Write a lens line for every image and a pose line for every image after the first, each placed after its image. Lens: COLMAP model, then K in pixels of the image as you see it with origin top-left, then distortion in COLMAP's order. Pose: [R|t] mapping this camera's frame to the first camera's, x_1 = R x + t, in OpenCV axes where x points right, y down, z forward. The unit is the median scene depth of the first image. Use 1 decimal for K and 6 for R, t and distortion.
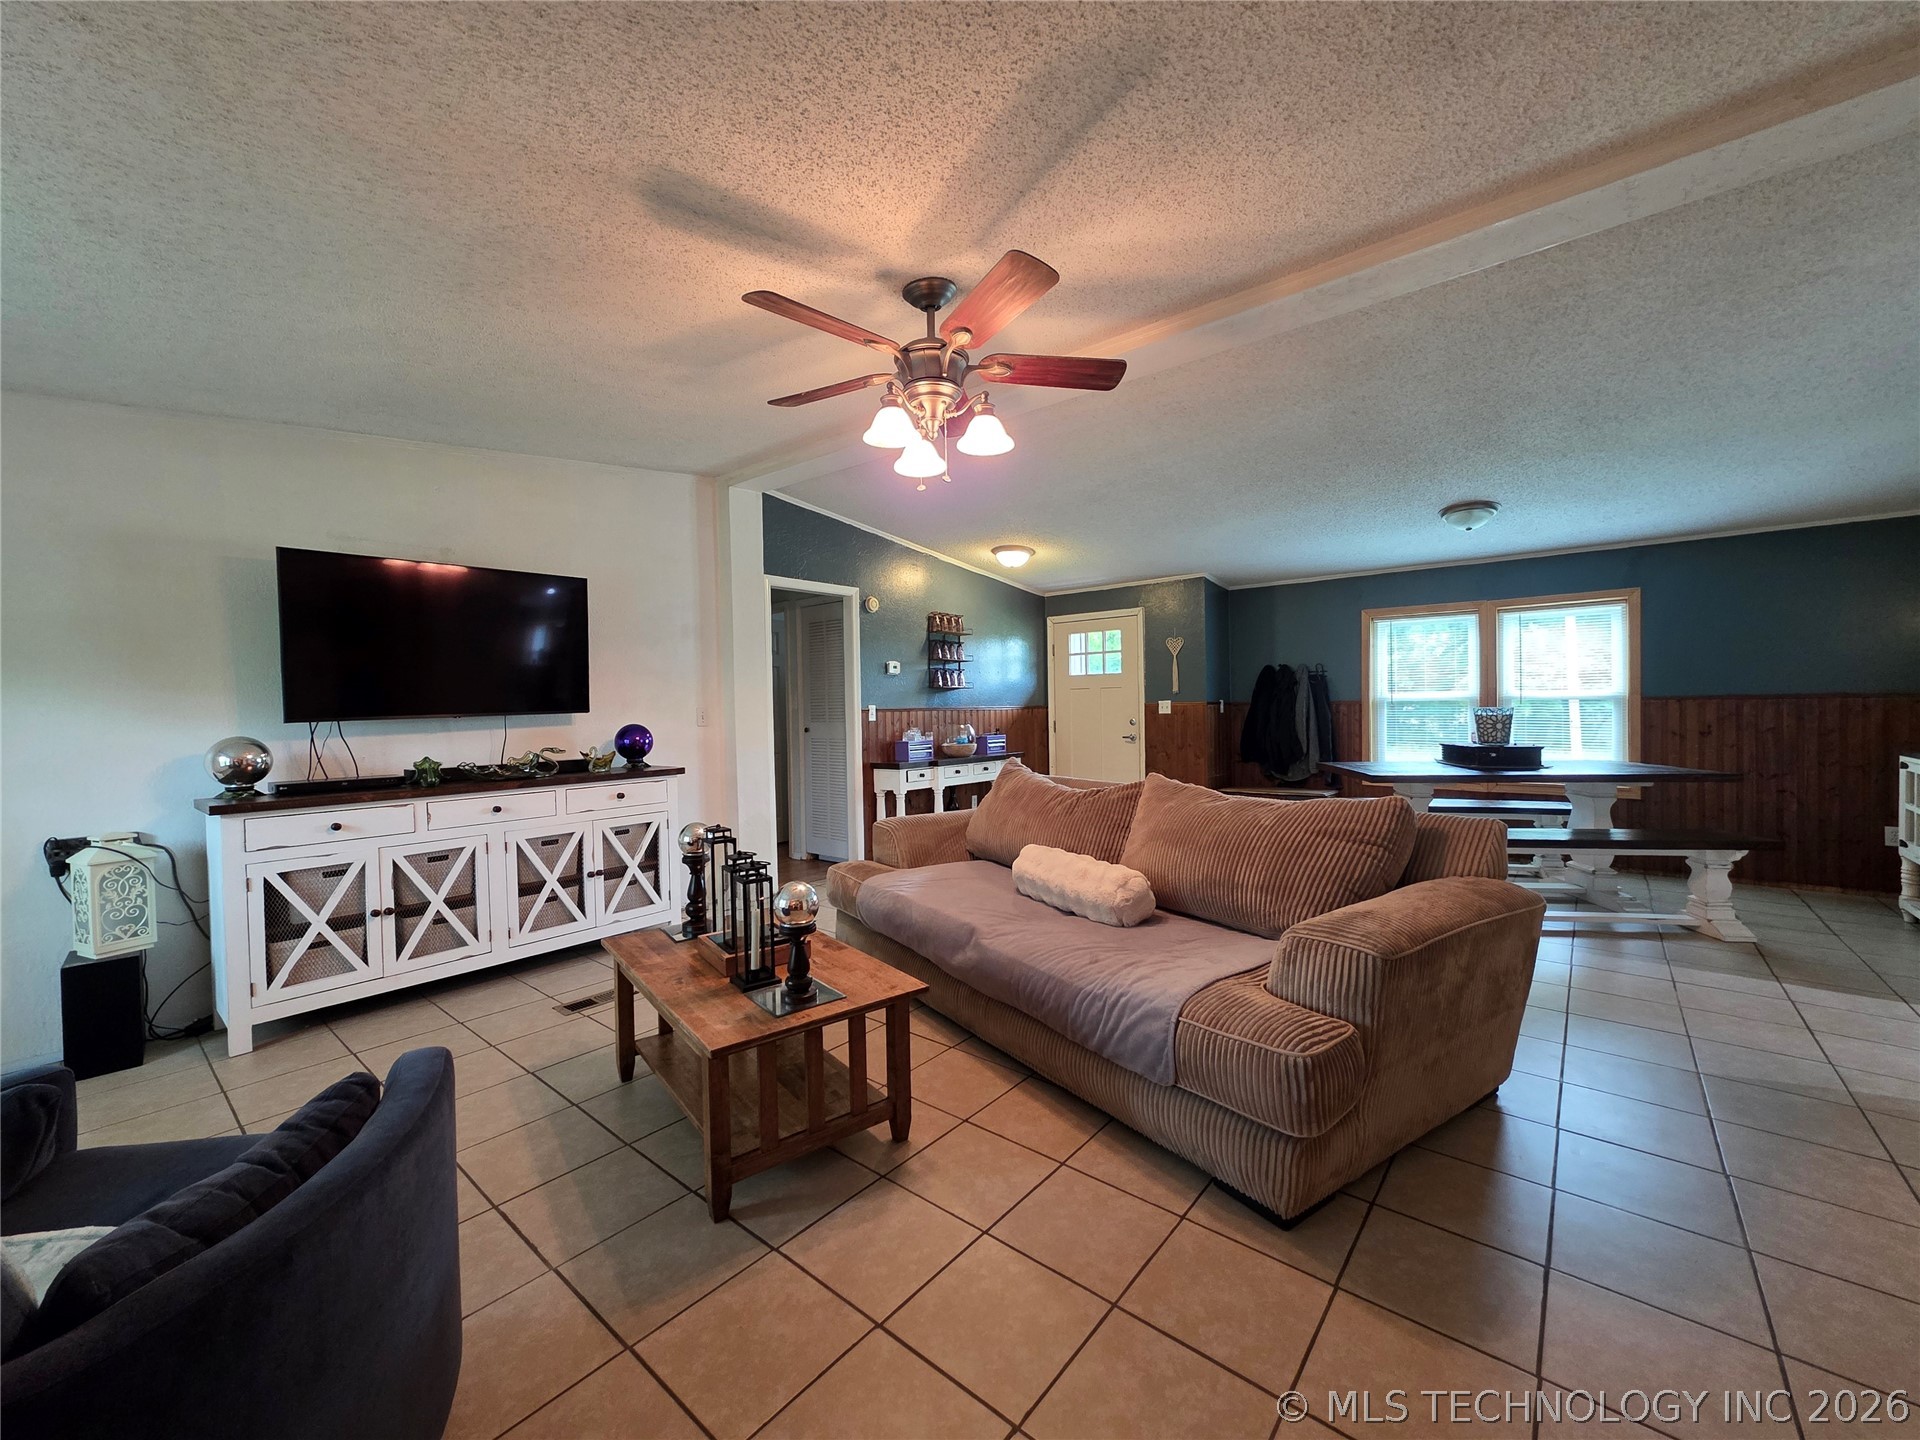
lens RADIAL K [[759.7, 0, 956.3], [0, 759.7, 716.2], [0, 0, 1]] dist [-0.006562, 0.003782]
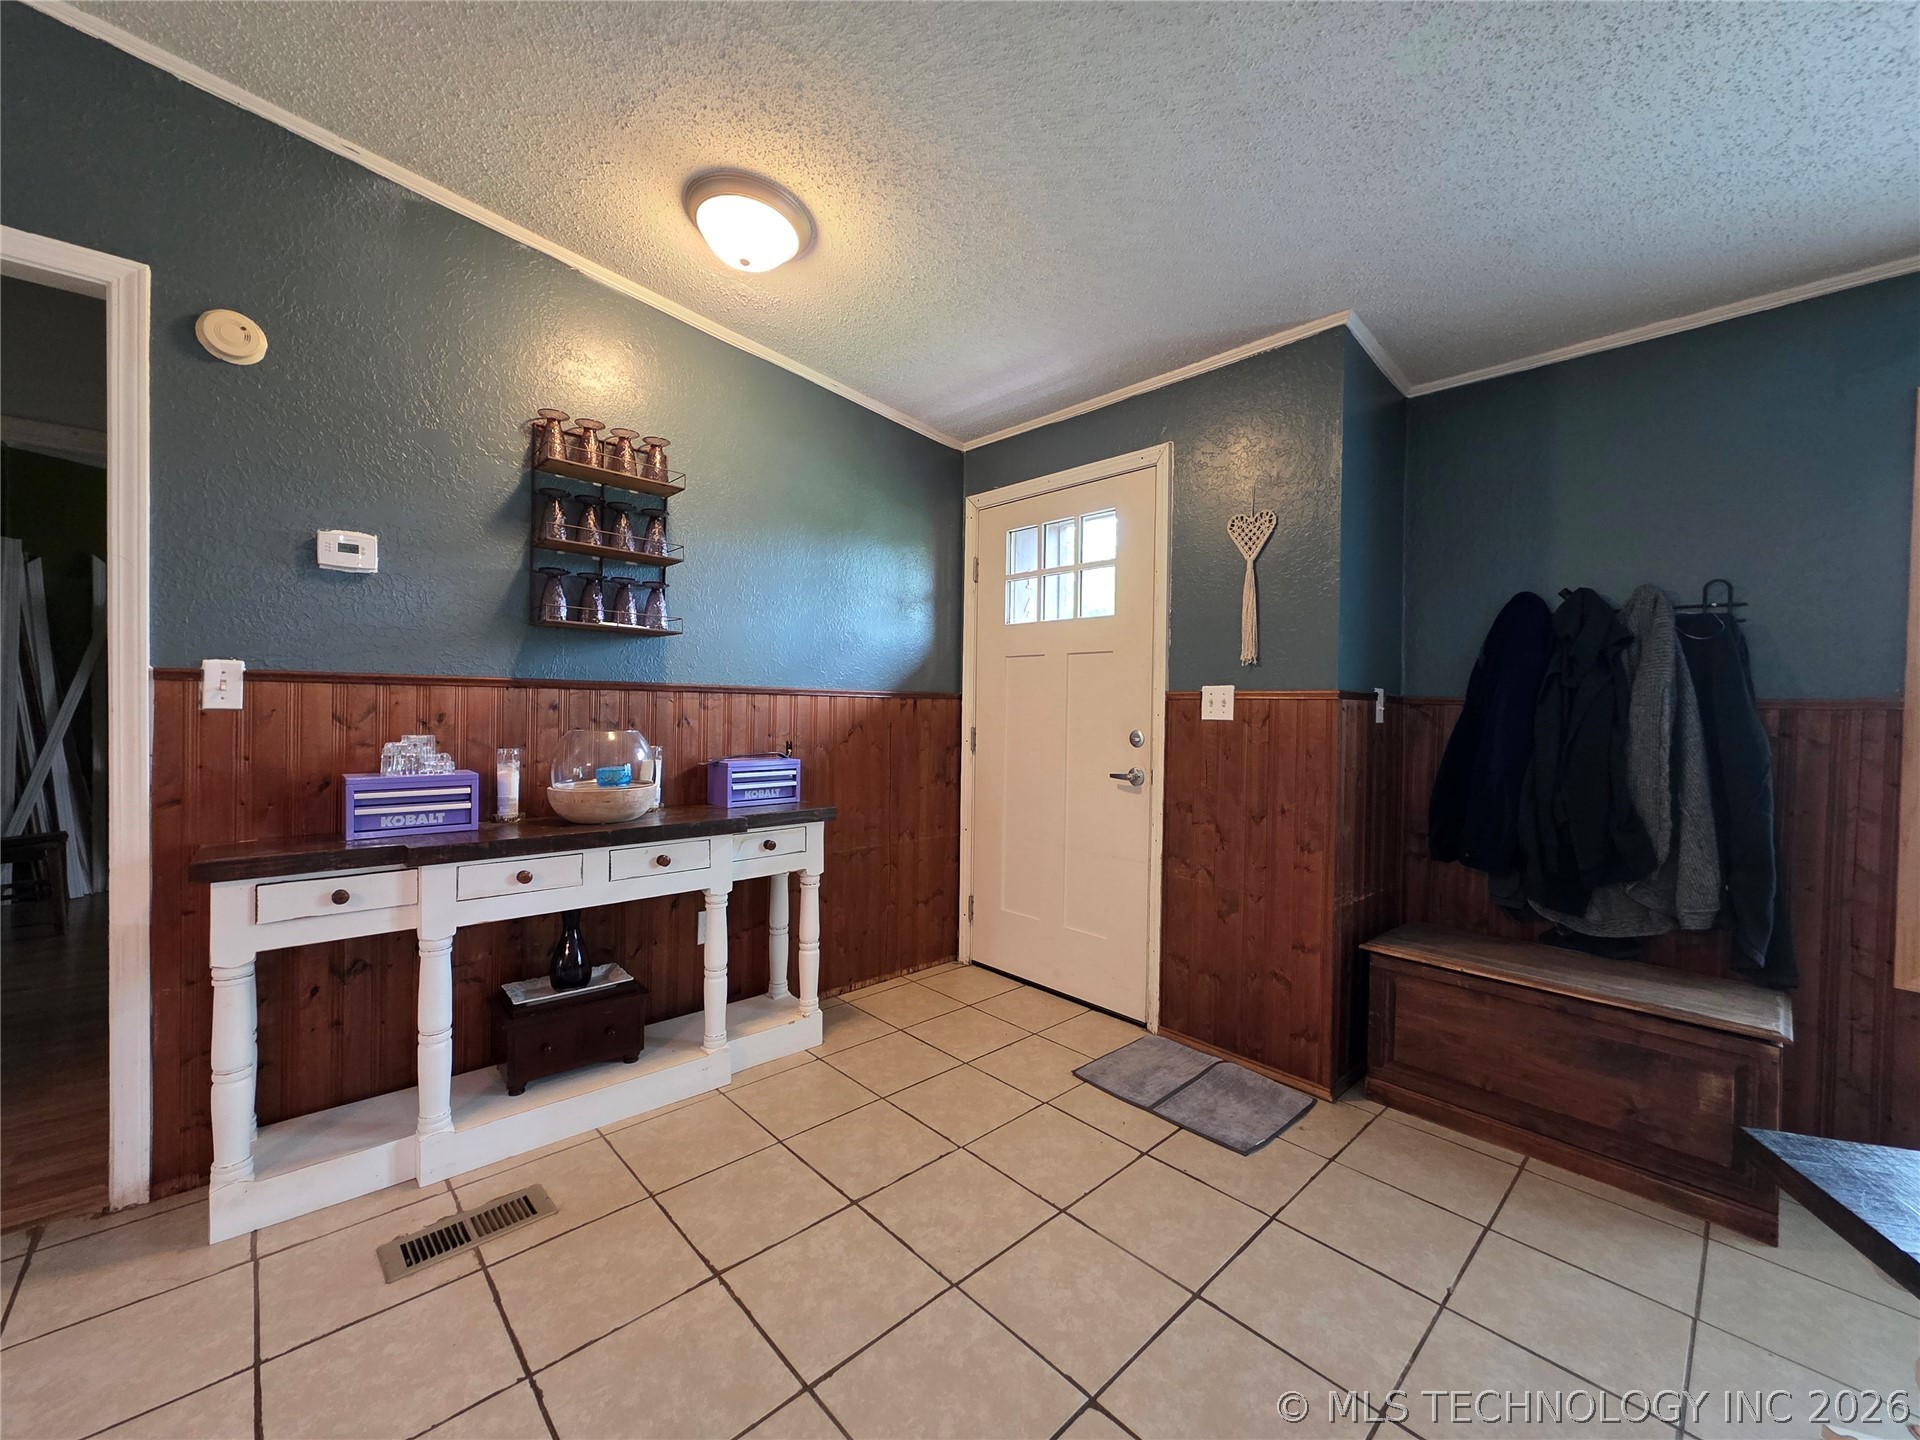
lens RADIAL K [[759.7, 0, 956.3], [0, 759.7, 716.2], [0, 0, 1]] dist [-0.006562, 0.003782]
pose [[0.991716, 0.035028, -0.123584, 0.222169], [-0.034607, 0.999386, 0.005553, -0.003493], [0.123703, -0.001230, 0.992319, 0.704707]]
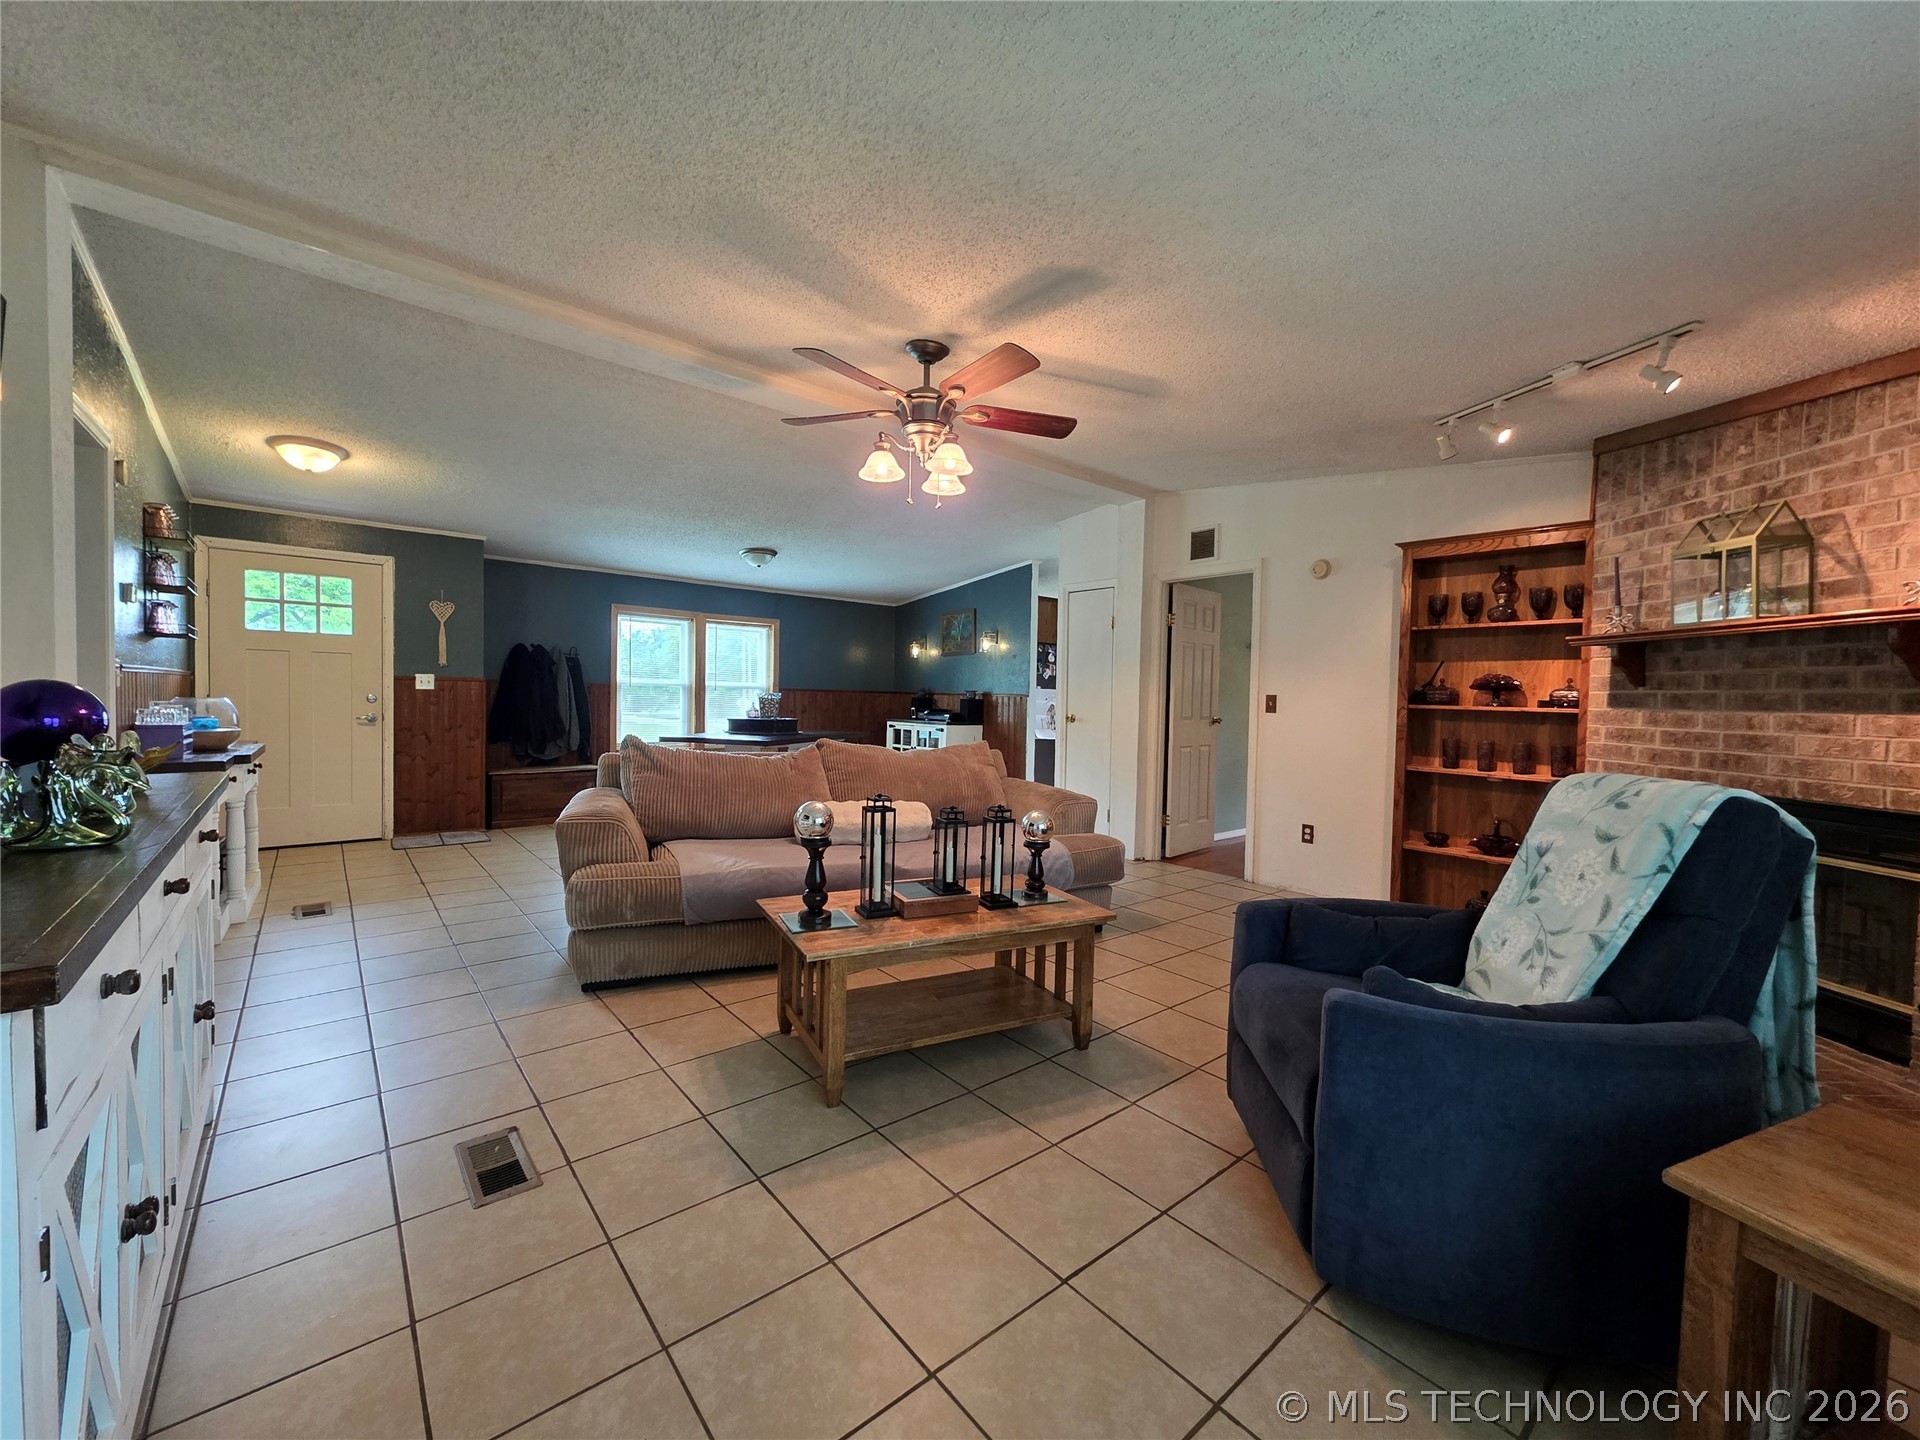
lens RADIAL K [[766.0, 0, 963.4], [0, 766.0, 723.0], [0, 0, 1]] dist [0.001189, 0.000151]
pose [[0.165906, -0.013984, 0.986042, -0.536901], [-0.013898, 0.999767, 0.016517, 0.012985], [-0.986044, -0.016444, 0.165673, 0.305663]]
